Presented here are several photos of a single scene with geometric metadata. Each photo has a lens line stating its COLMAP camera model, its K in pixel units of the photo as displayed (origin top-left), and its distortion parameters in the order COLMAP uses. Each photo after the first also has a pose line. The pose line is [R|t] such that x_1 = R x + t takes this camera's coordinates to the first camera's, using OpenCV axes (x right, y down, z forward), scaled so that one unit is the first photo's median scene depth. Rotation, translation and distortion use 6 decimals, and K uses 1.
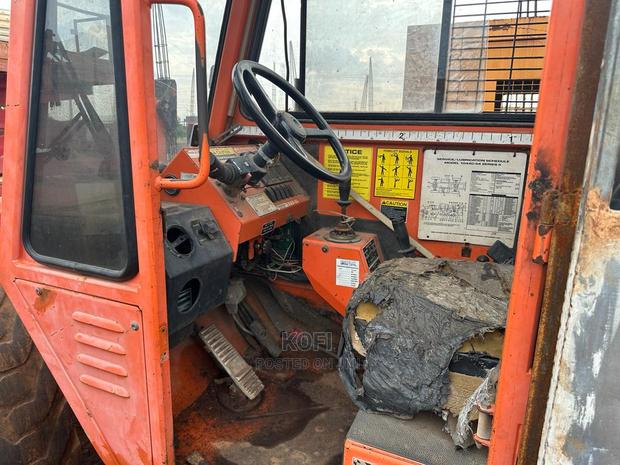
lens RADIAL K [[436.6, 0, 308.8], [0, 436.6, 238.8], [0, 0, 1]] dist [0.101914, -0.150675]
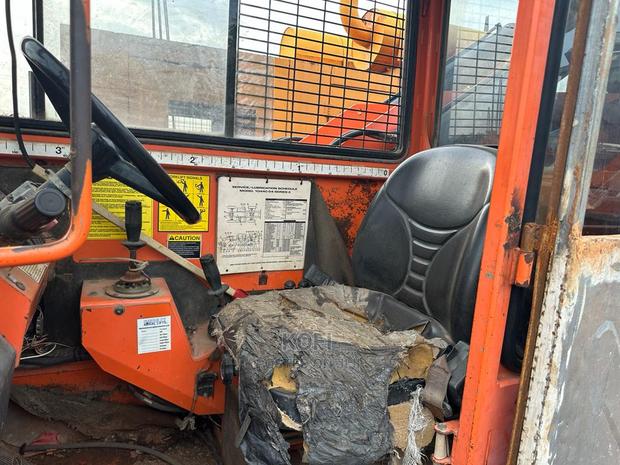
lens RADIAL K [[436.6, 0, 308.8], [0, 436.6, 238.8], [0, 0, 1]] dist [0.101914, -0.150675]
pose [[0.659285, -0.106278, 0.744344, -0.307241], [0.131591, 0.990990, 0.024941, -0.075397], [-0.740288, 0.081505, 0.667330, 0.278537]]
